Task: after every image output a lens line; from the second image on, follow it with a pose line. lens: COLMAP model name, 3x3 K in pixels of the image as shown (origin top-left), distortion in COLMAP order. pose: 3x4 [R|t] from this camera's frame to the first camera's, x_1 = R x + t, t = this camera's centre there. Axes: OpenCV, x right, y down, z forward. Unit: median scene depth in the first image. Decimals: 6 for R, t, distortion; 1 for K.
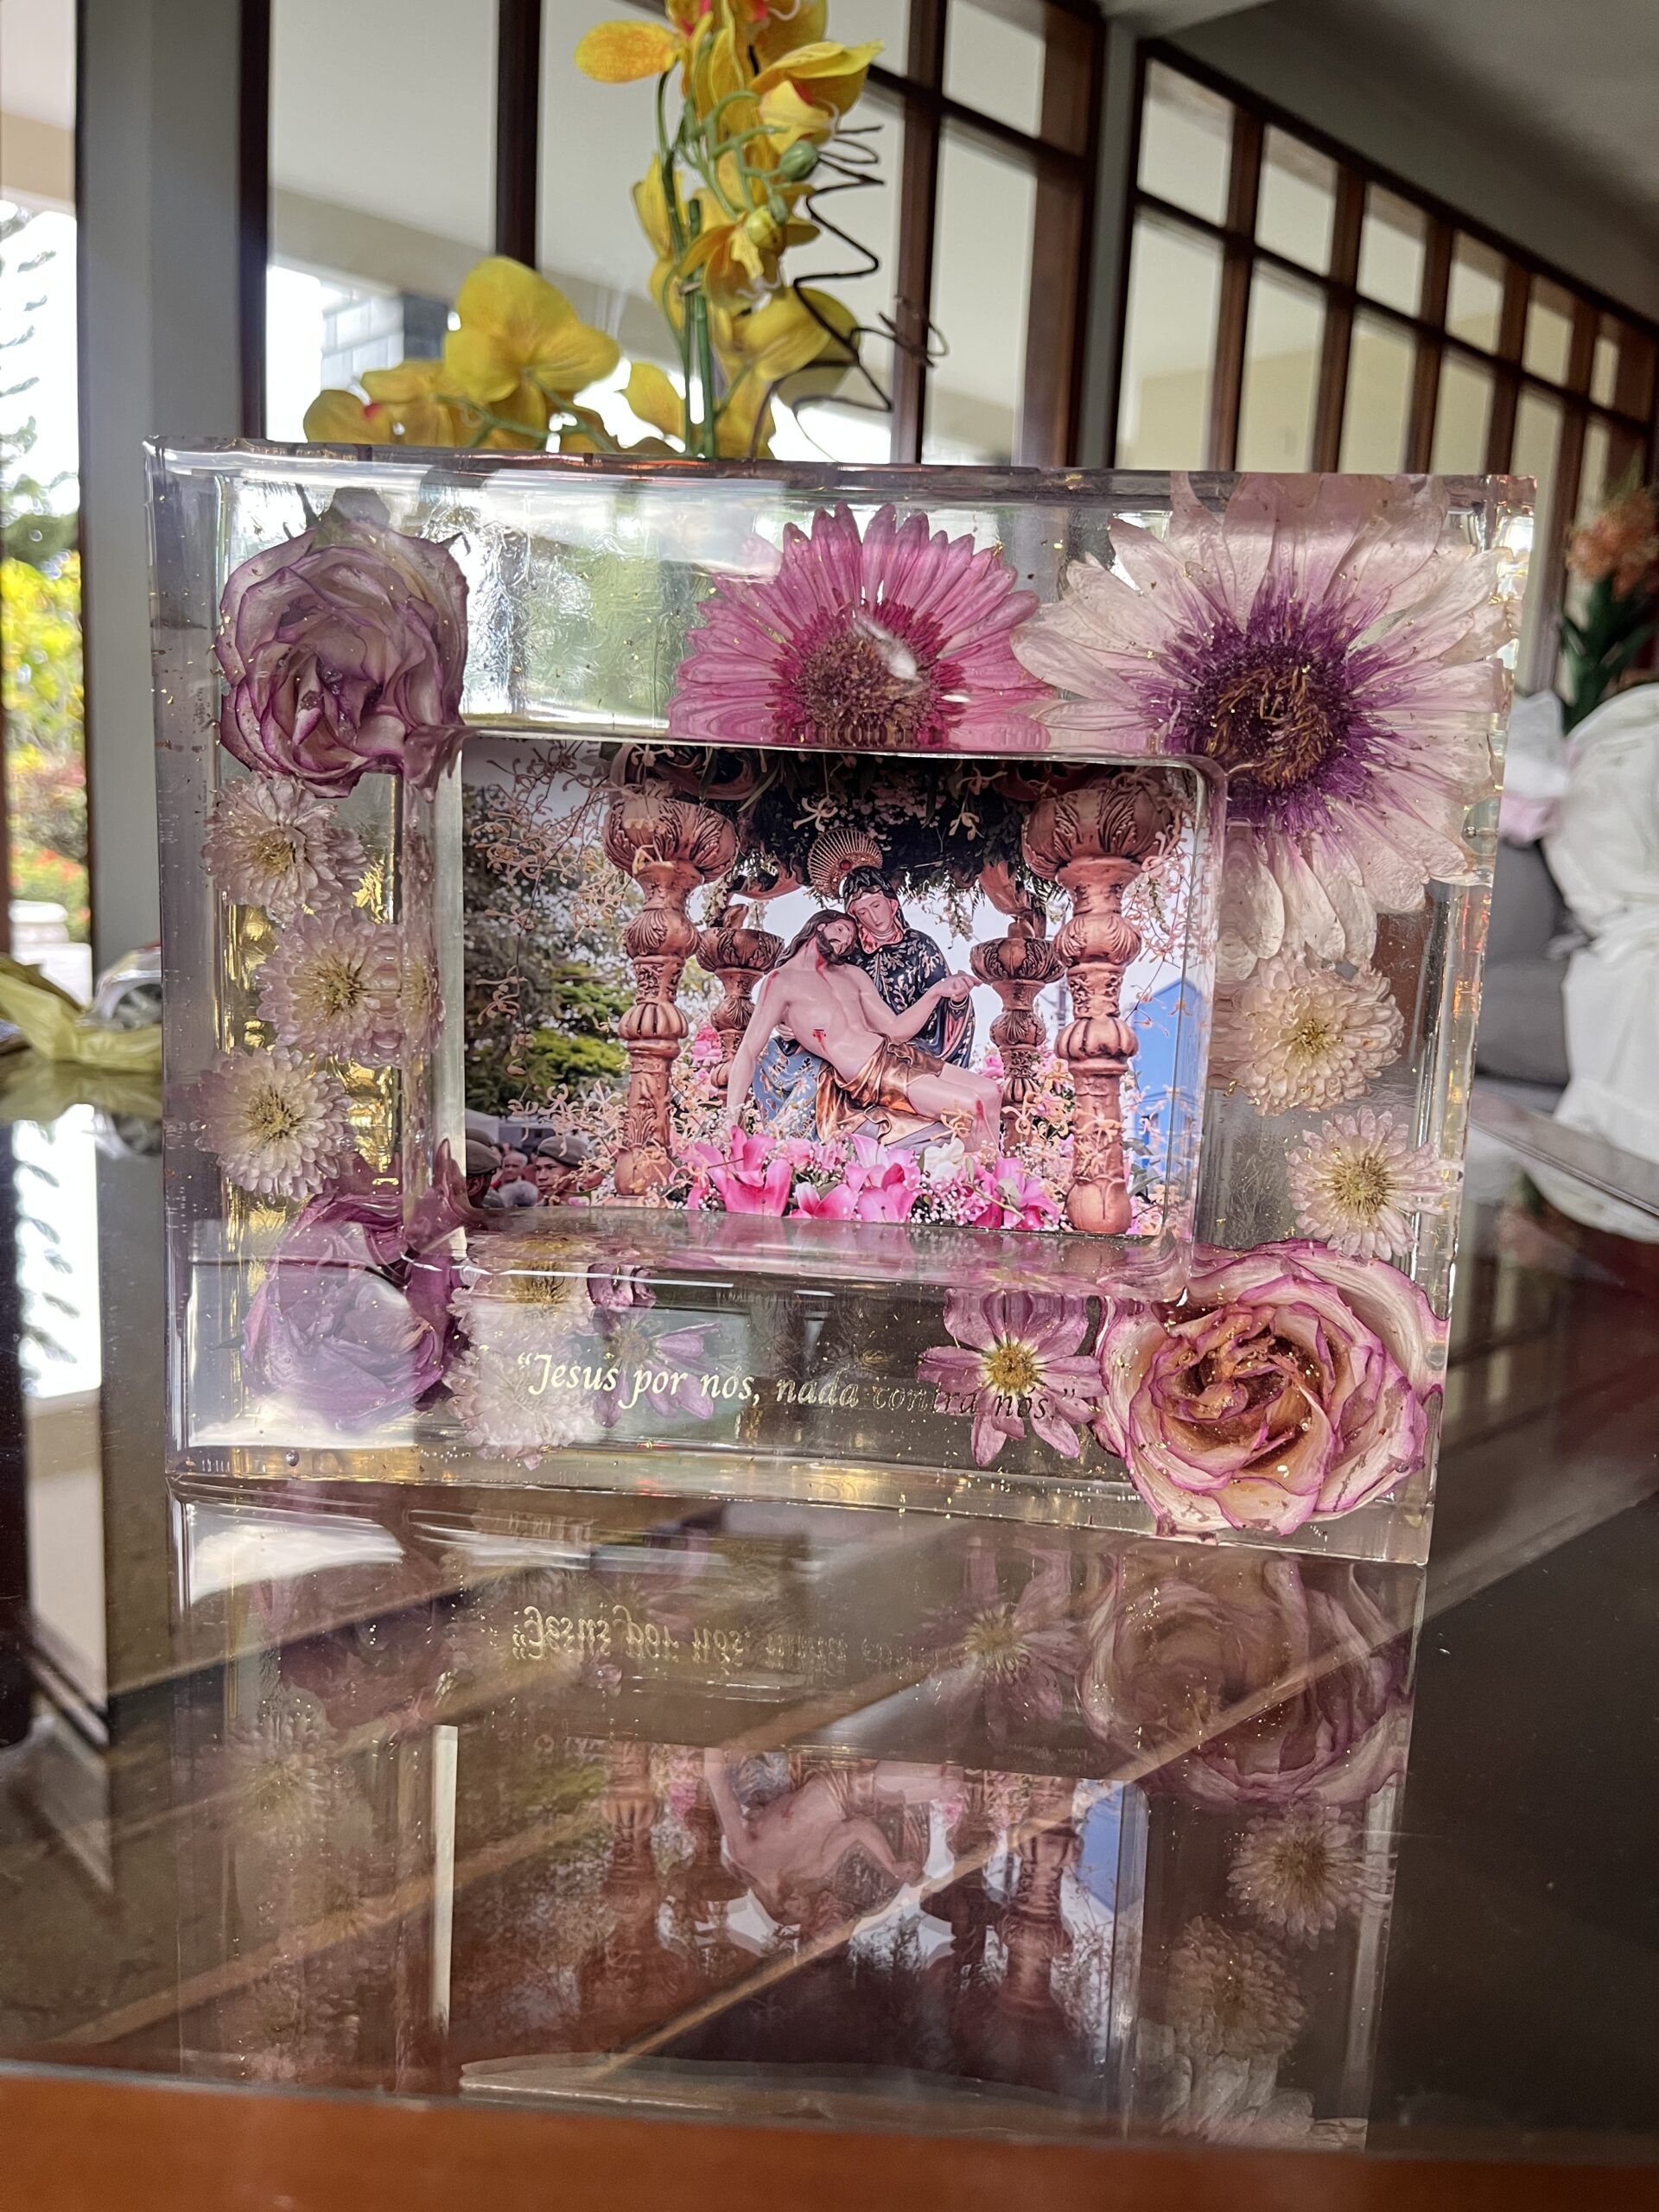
lens RADIAL K [[1746.7, 0, 833.9], [0, 1746.7, 1114.9], [0, 0, 1]] dist [0.042748, 0.000848]
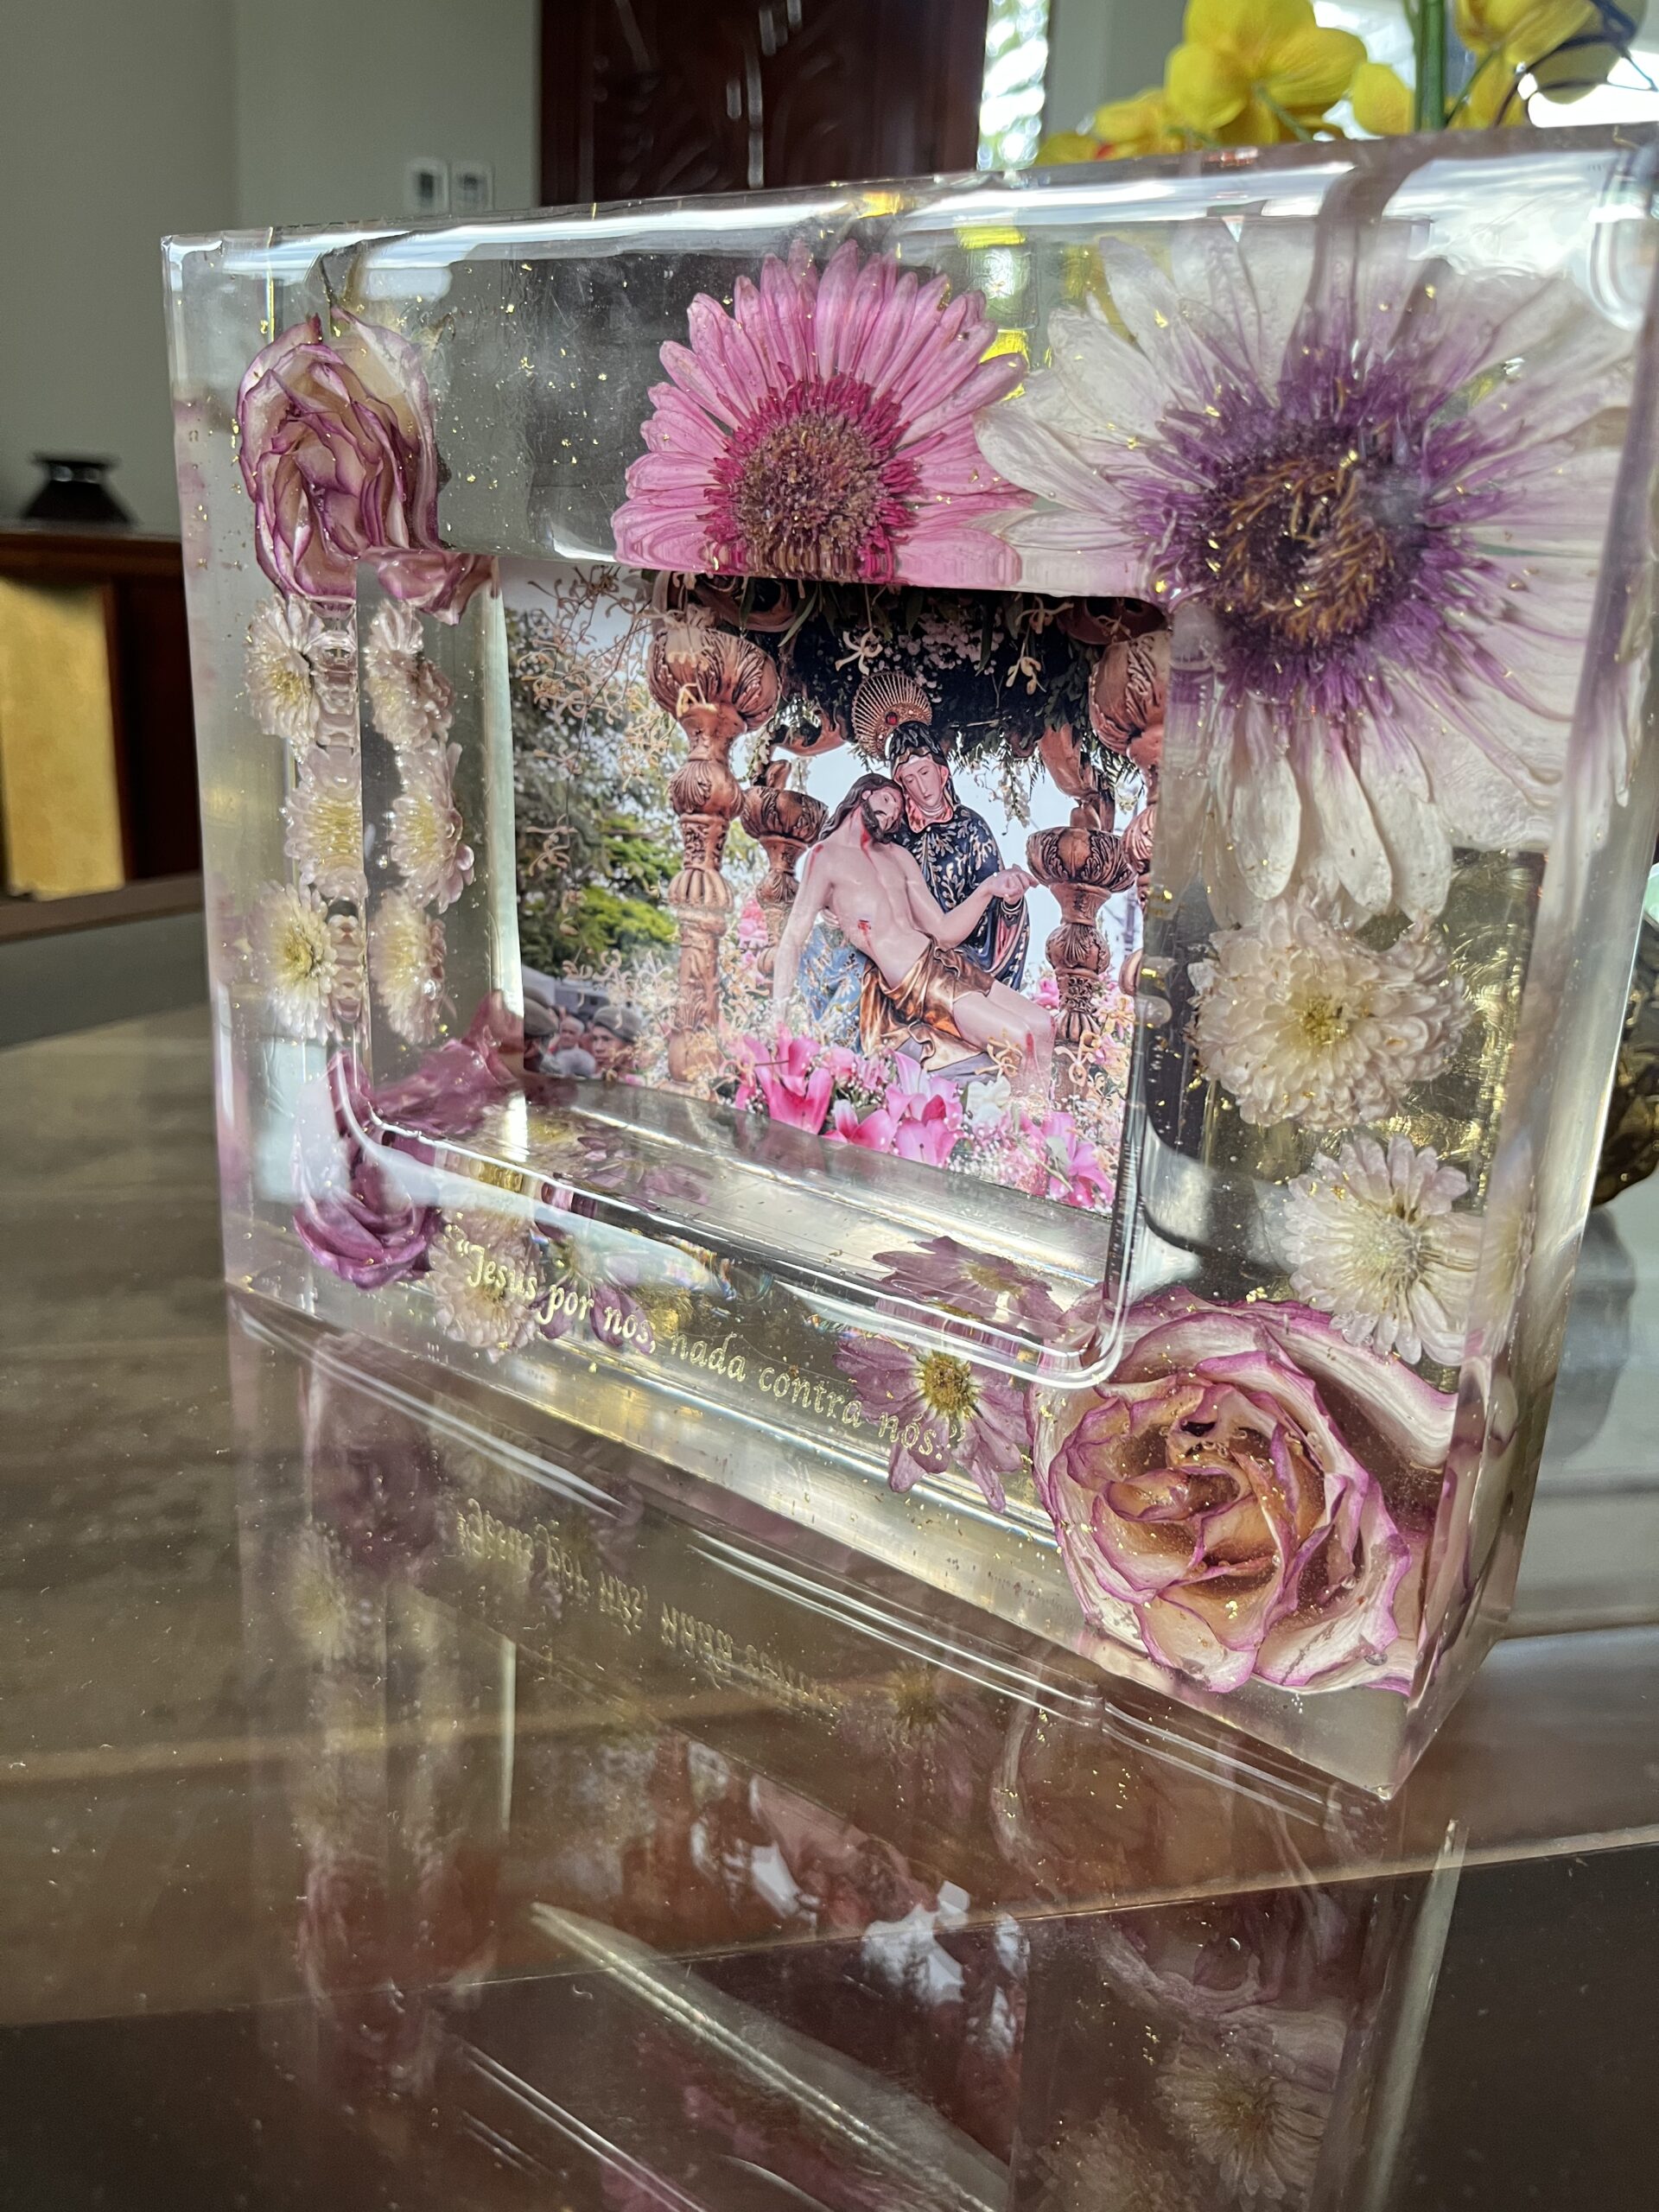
lens RADIAL K [[1752.9, 0, 829.5], [0, 1752.9, 1106.0], [0, 0, 1]] dist [0.013593, 0.001655]
pose [[0.851751, 0.160171, -0.498865, 0.406734], [-0.098251, 0.984064, 0.148202, -0.084426], [0.514653, -0.077217, 0.853914, 0.287919]]
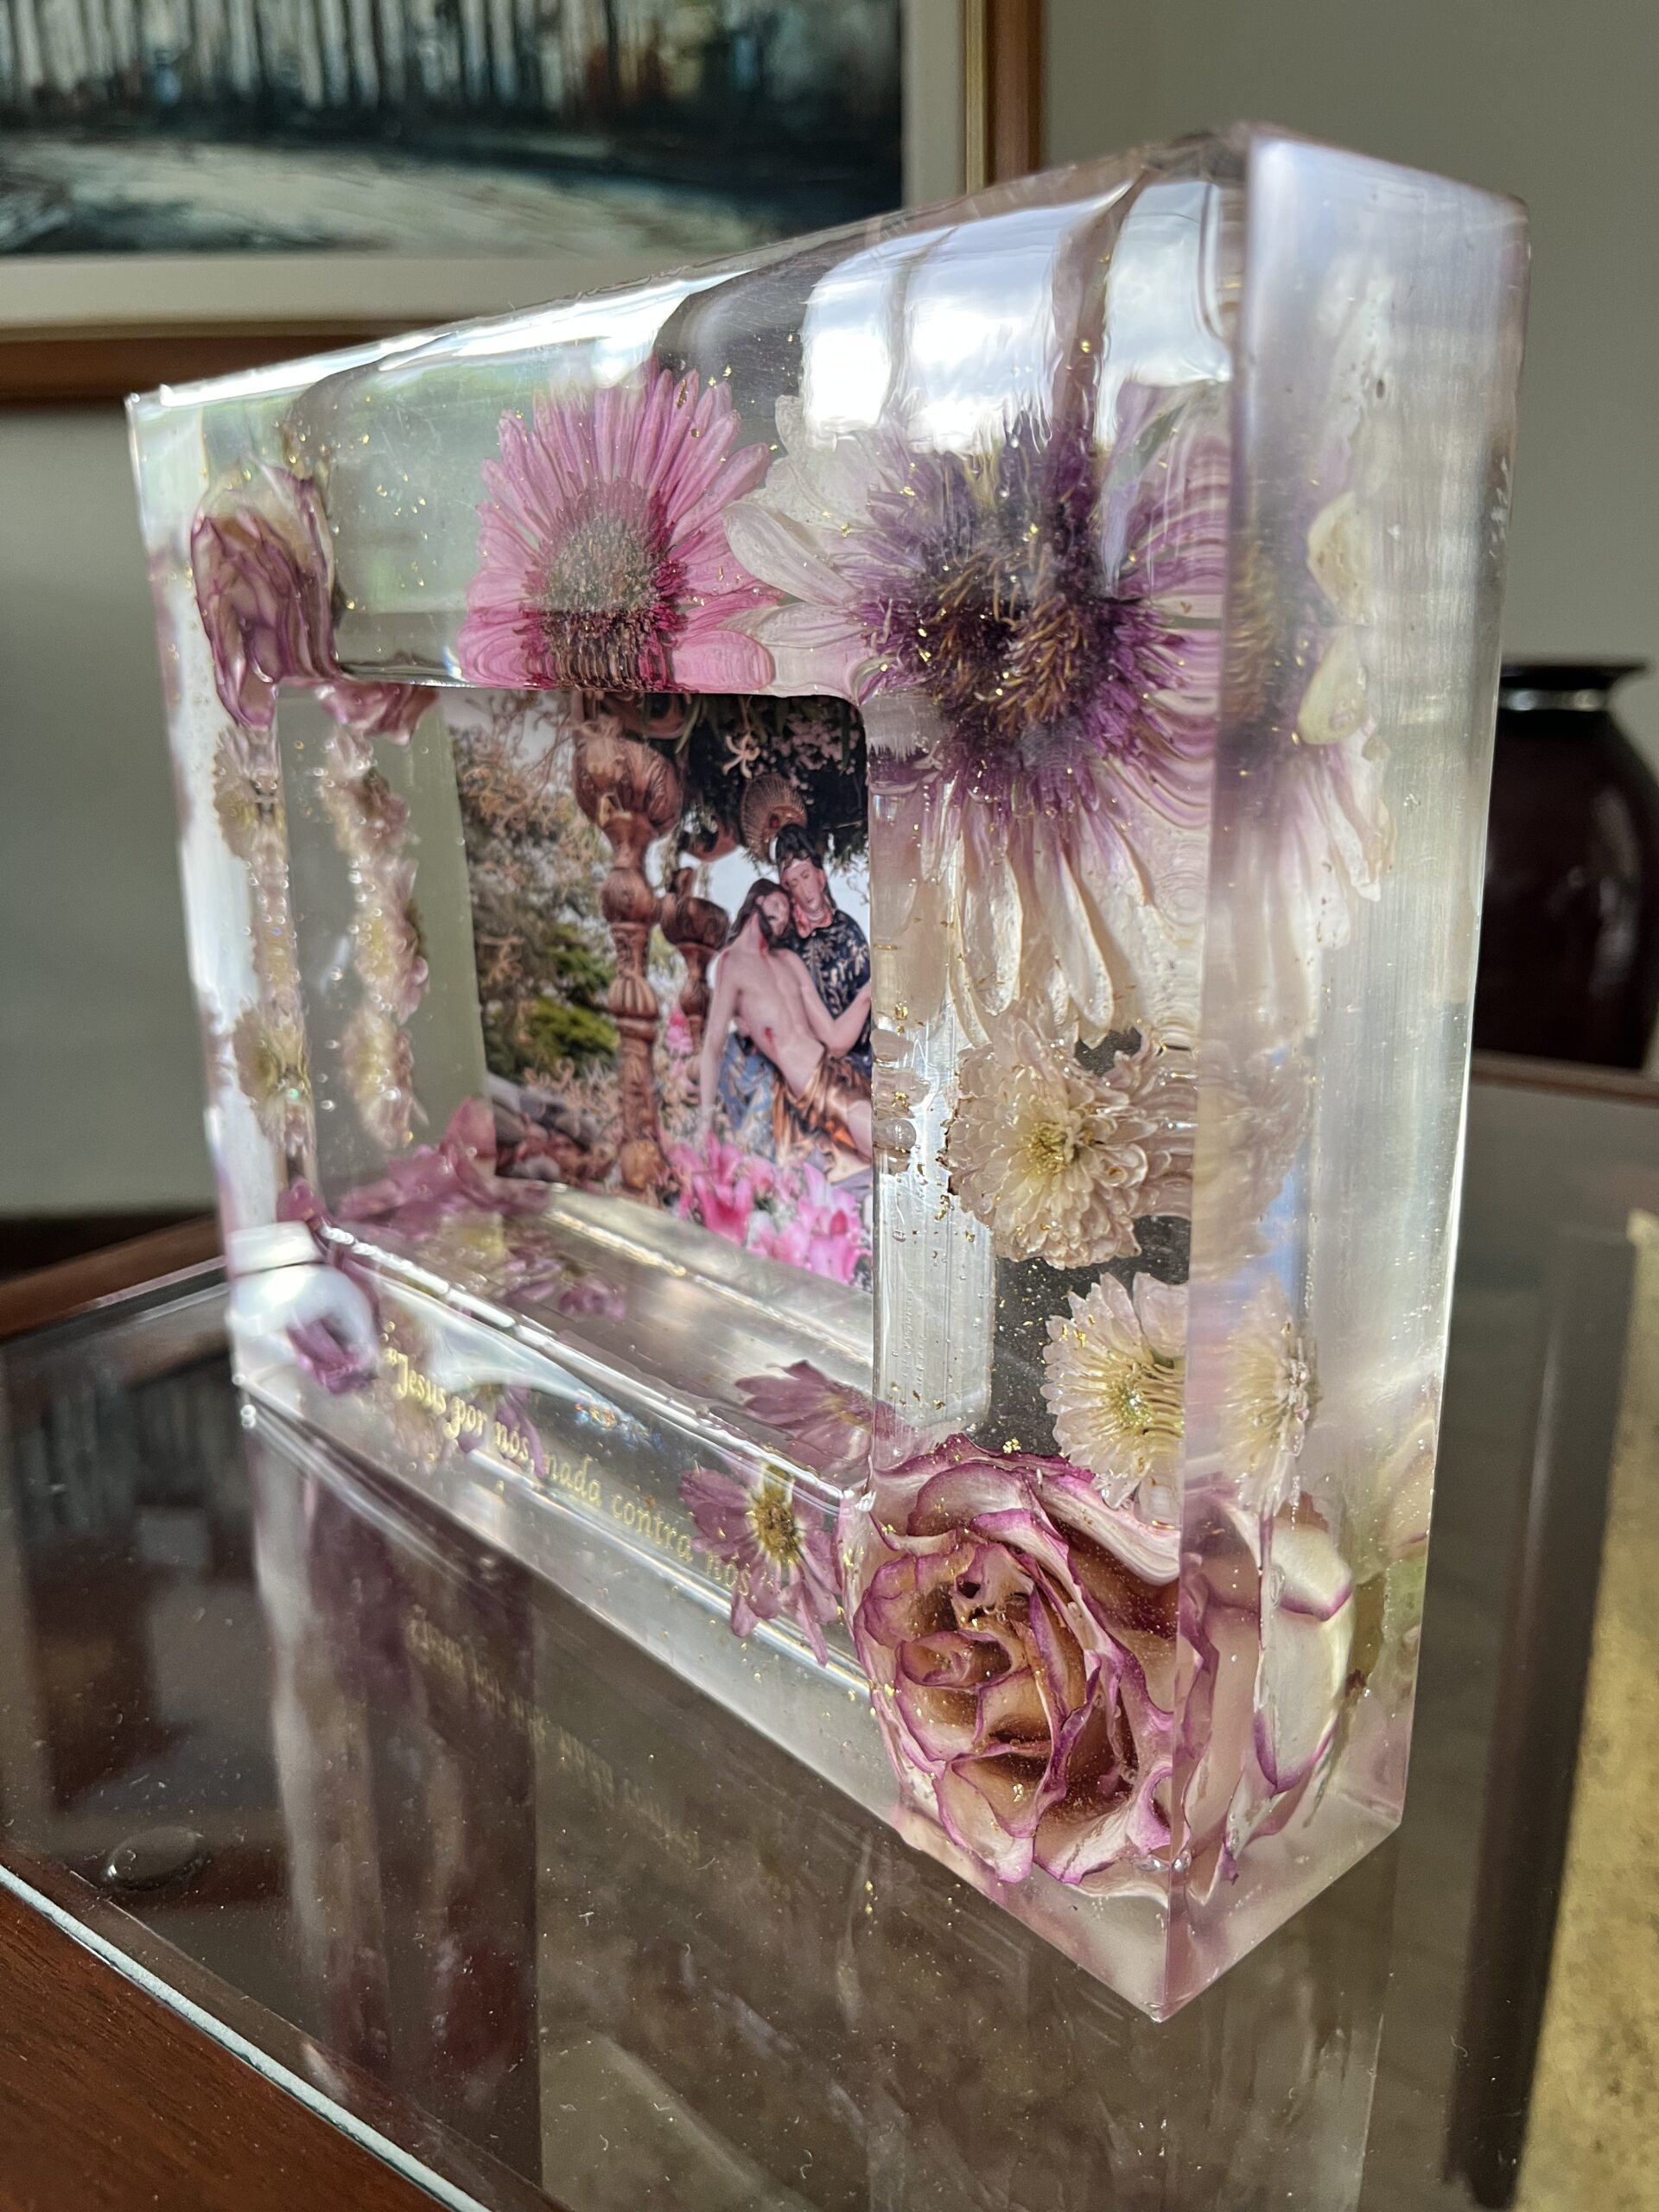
lens RADIAL K [[1703.3, 0, 847.0], [0, 1703.3, 1118.5], [0, 0, 1]] dist [0.009816, 0.001081]
pose [[0.736933, 0.139200, -0.661478, 0.543137], [-0.069350, 0.988973, 0.130857, -0.113359], [0.672399, -0.050559, 0.738461, 0.456412]]
